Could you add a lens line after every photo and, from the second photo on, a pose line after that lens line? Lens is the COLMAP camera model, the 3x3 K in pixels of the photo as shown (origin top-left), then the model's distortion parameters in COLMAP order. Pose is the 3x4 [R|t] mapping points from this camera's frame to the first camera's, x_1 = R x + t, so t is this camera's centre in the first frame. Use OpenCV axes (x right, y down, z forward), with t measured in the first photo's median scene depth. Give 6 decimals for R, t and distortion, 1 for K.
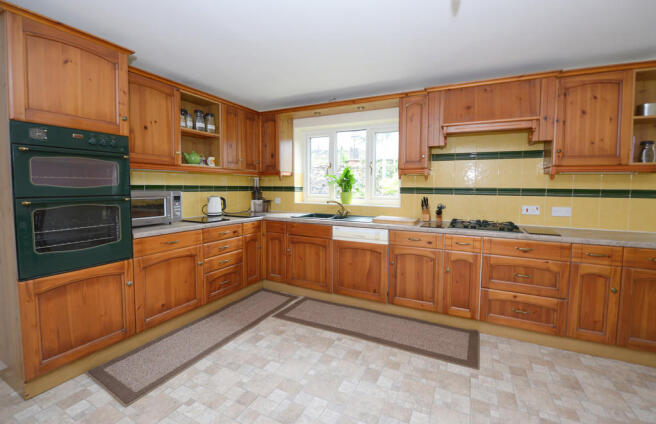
lens RADIAL K [[273.4, 0, 329.9], [0, 273.4, 201.0], [0, 0, 1]] dist [-0.014123, -0.000062]
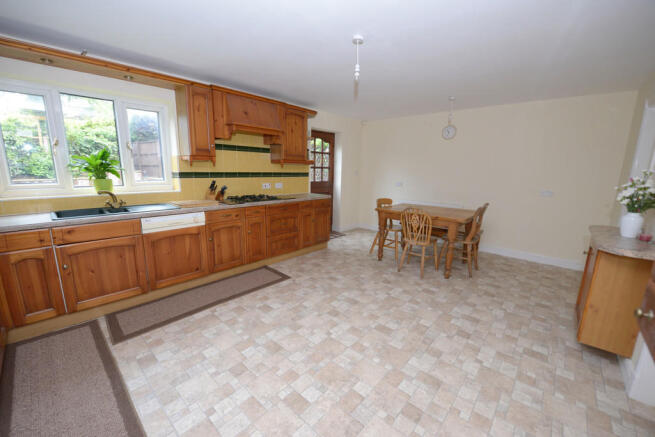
lens RADIAL K [[265.5, 0, 321.8], [0, 265.5, 223.4], [0, 0, 1]] dist [-0.017502, -0.000034]
pose [[0.287854, -0.194531, 0.937709, -0.676774], [0.036697, 0.980674, 0.192179, -0.037911], [-0.956971, -0.020908, 0.289429, 0.222311]]
